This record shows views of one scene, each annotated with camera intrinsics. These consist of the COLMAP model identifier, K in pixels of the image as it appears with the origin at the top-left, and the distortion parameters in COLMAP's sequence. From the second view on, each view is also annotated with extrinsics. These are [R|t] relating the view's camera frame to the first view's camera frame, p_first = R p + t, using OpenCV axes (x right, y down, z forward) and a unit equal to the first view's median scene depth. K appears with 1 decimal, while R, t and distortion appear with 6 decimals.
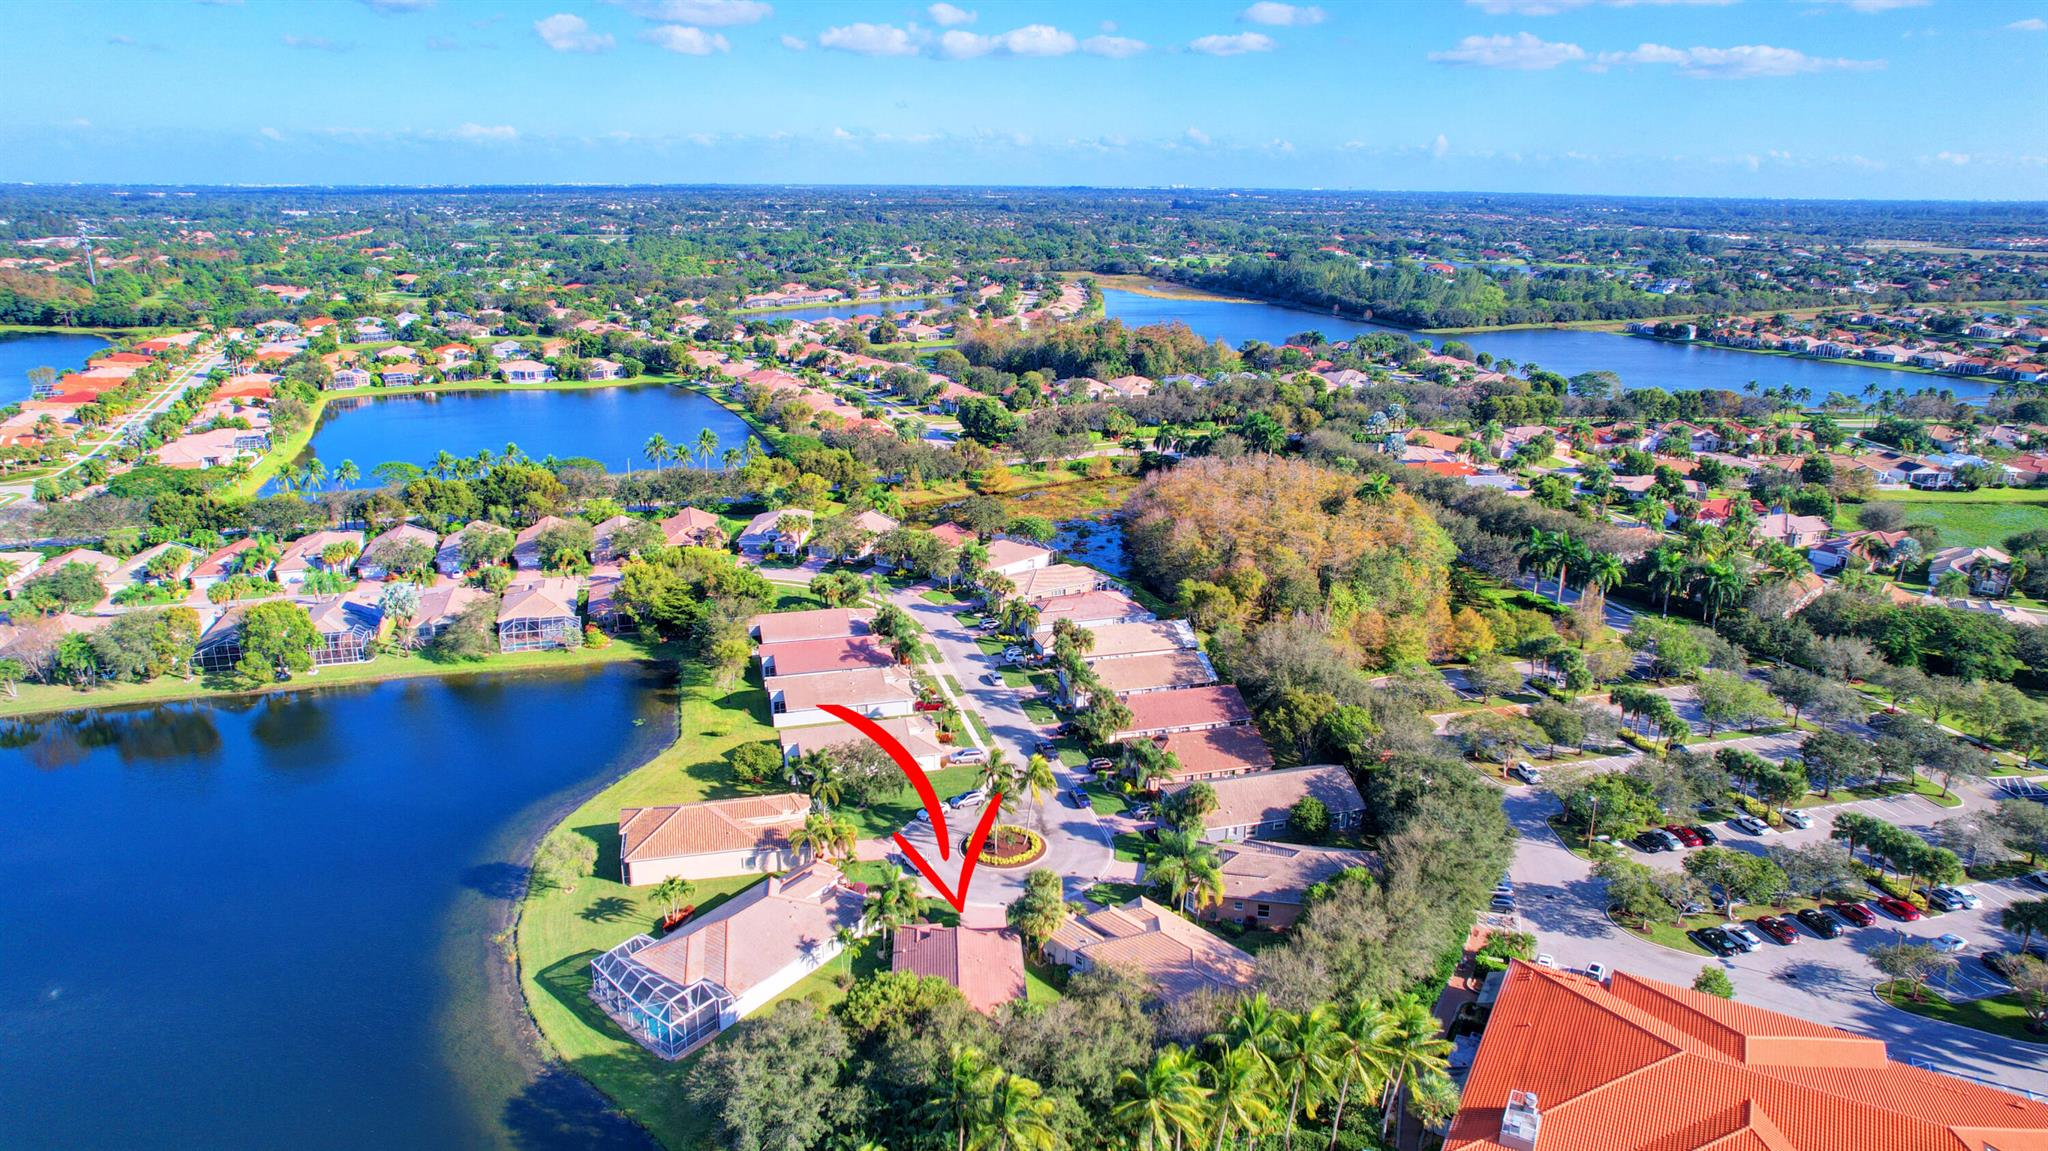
lens RADIAL K [[1320.3, 0, 1007.9], [0, 1320.3, 569.8], [0, 0, 1]] dist [-0.061491, 0.057296]
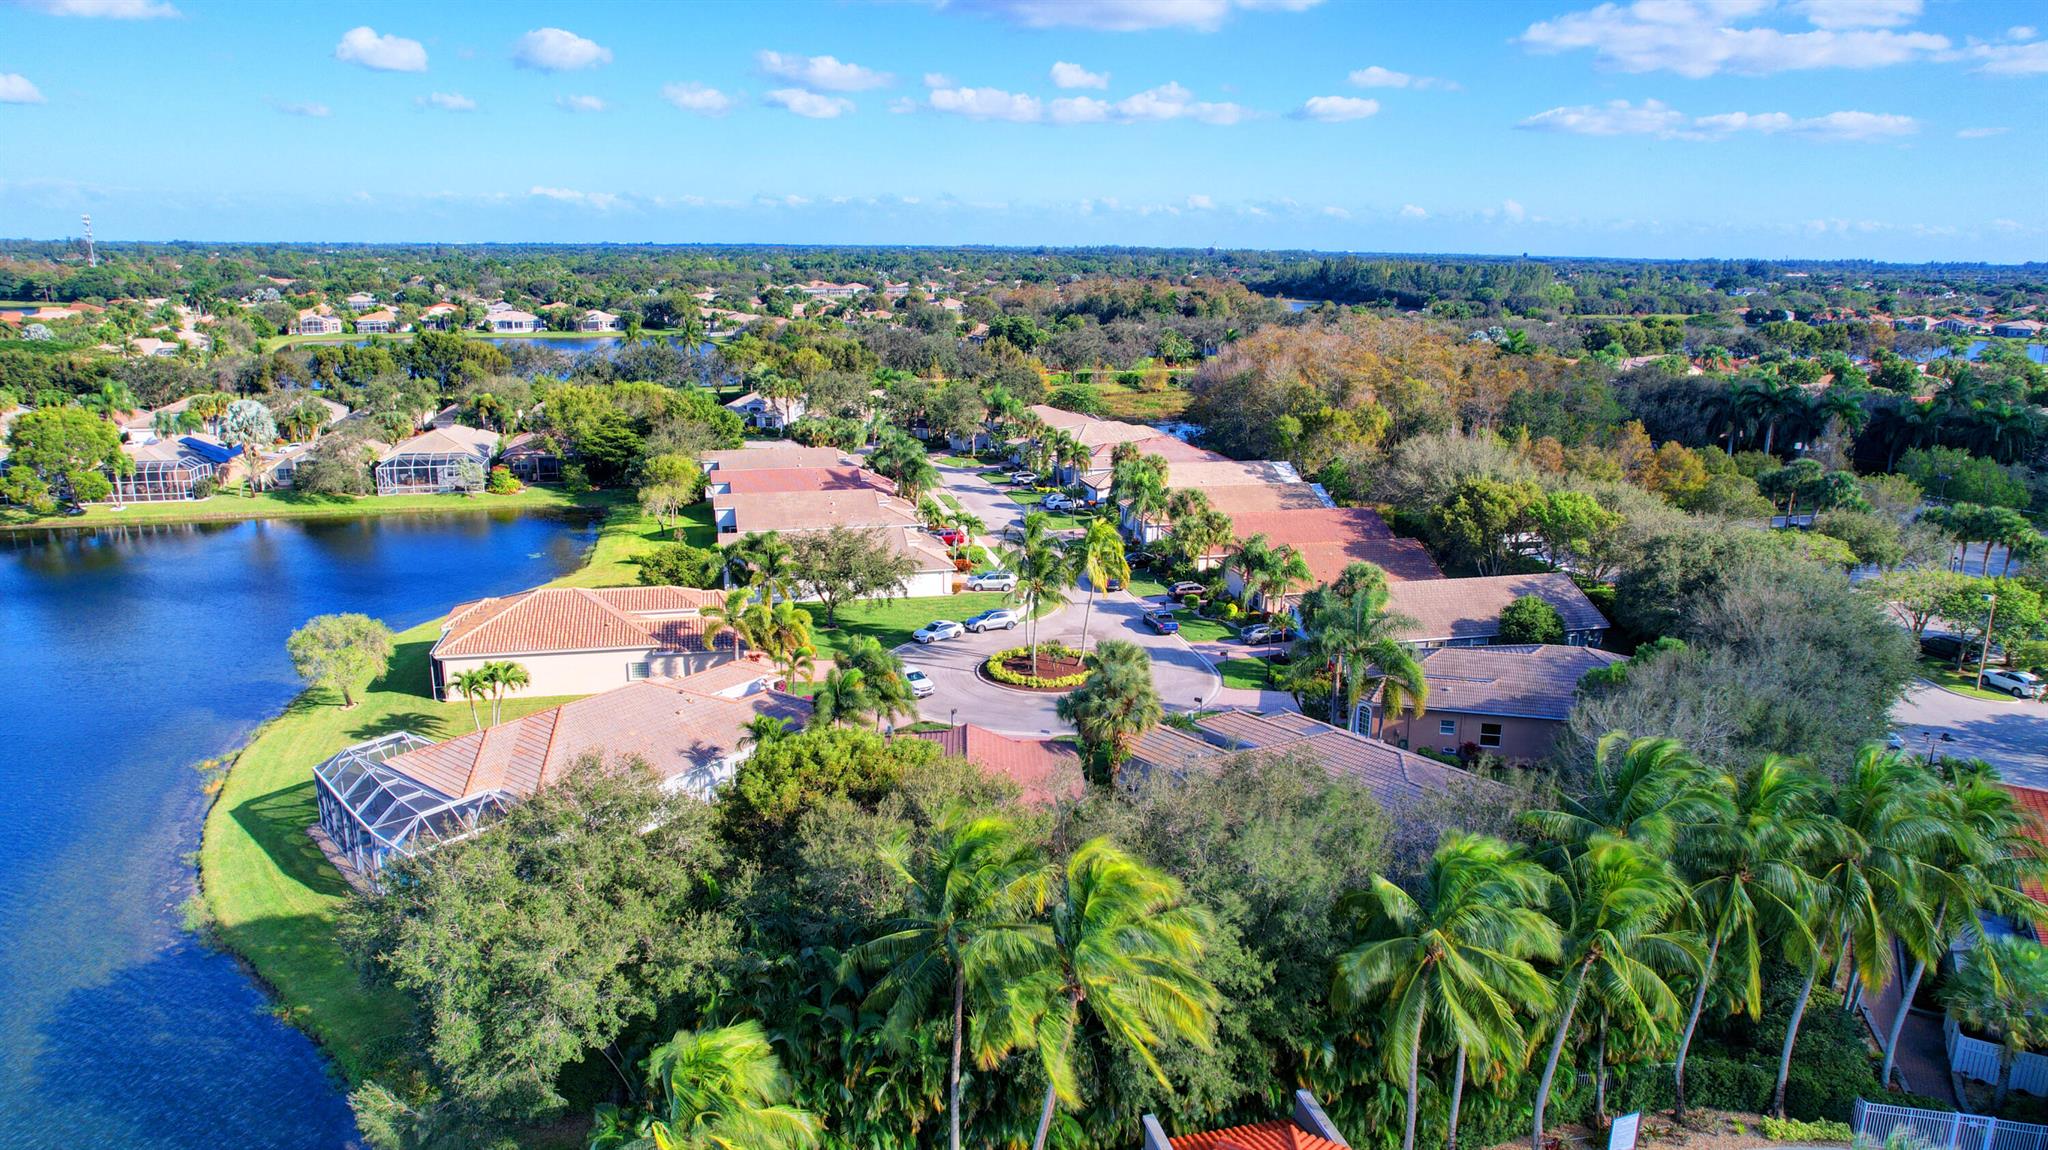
lens RADIAL K [[1320.3, 0, 1015.7], [0, 1320.3, 586.0], [0, 0, 1]] dist [-0.061491, 0.057296]
pose [[0.999767, 0.013147, -0.017096, -0.004128], [-0.013679, 0.999413, -0.031412, 0.101023], [0.016673, 0.031638, 0.999360, 0.191800]]
